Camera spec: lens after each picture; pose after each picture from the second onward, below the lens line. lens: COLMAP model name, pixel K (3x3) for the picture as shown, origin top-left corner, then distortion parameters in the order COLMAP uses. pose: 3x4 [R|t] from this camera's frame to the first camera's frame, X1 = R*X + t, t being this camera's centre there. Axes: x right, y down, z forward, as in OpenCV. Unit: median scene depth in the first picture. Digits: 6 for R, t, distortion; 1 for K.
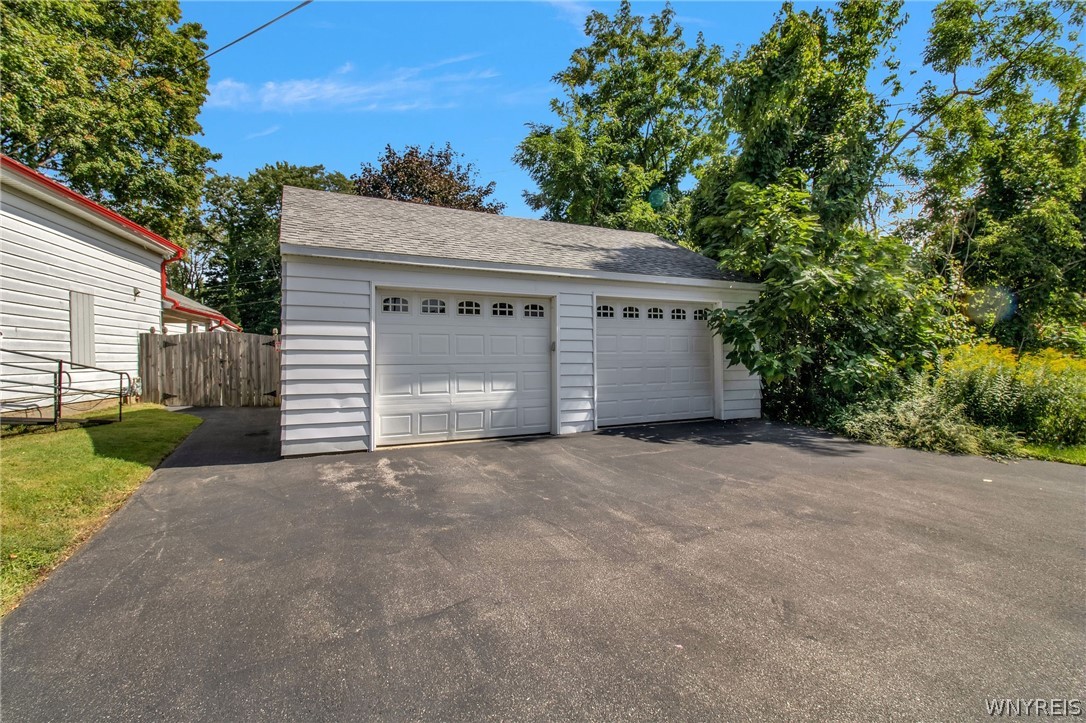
lens RADIAL K [[496.1, 0, 543.5], [0, 496.1, 355.8], [0, 0, 1]] dist [-0.026082, -0.000987]
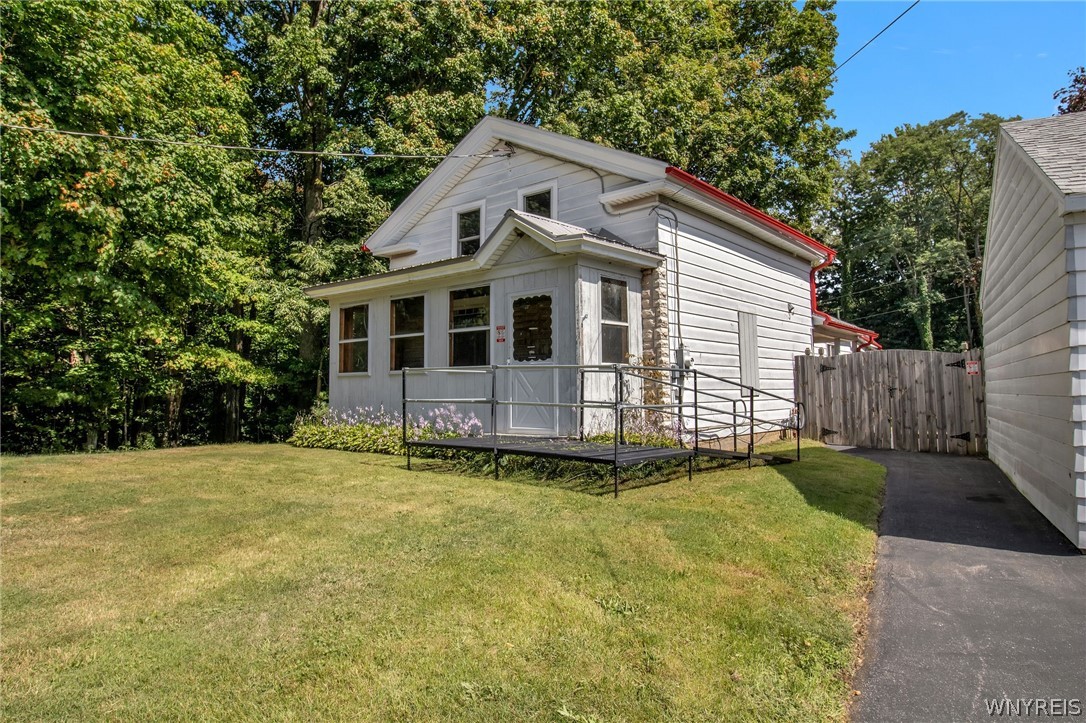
lens RADIAL K [[525.5, 0, 499.0], [0, 525.5, 355.6], [0, 0, 1]] dist [-0.000962, -0.000290]
pose [[0.576144, -0.047454, -0.815970, -0.358497], [0.004191, 0.998472, -0.055109, 0.001442], [0.817338, 0.028331, 0.575462, 0.048001]]
